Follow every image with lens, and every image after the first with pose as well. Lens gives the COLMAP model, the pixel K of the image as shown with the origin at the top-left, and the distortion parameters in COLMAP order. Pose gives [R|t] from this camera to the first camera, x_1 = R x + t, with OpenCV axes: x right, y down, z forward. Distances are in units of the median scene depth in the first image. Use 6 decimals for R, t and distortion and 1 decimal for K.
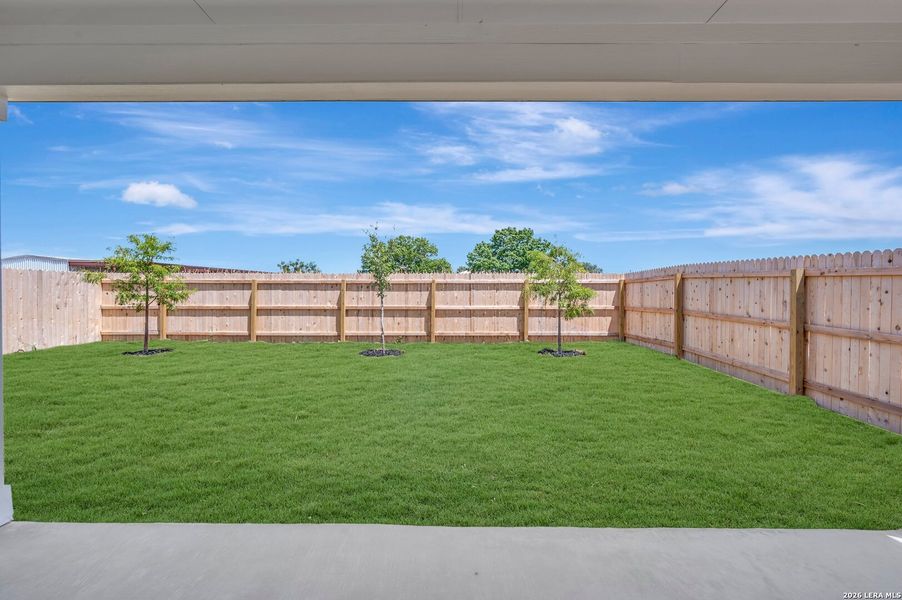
lens RADIAL K [[355.6, 0, 458.2], [0, 355.6, 298.3], [0, 0, 1]] dist [-0.001041, -0.000098]
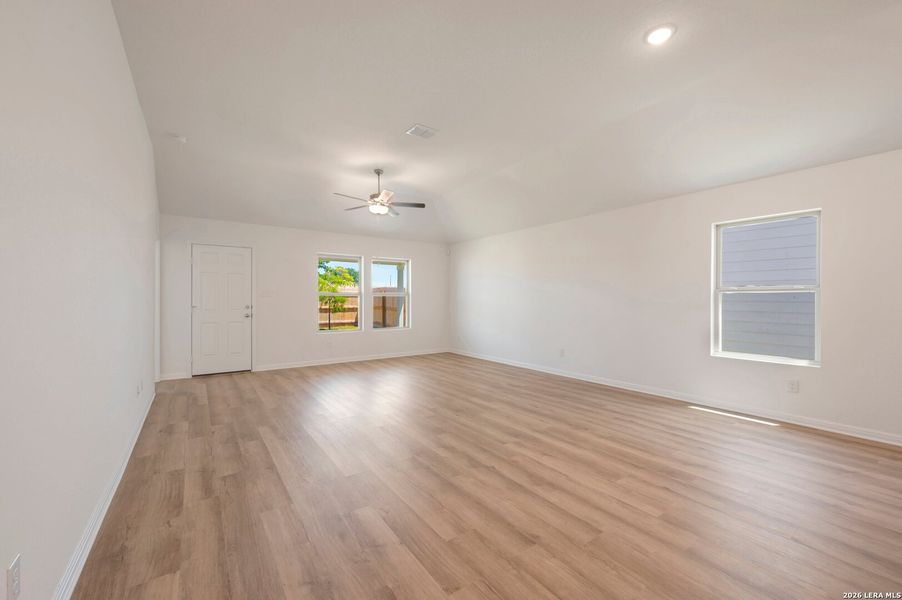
lens RADIAL K [[362.0, 0, 456.1], [0, 362.0, 300.6], [0, 0, 1]] dist [-0.000744, -0.000075]
pose [[0.813565, -0.002090, 0.581471, -0.422117], [0.001092, 0.999997, 0.002068, -0.018902], [-0.581473, -0.001047, 0.813565, -1.417094]]
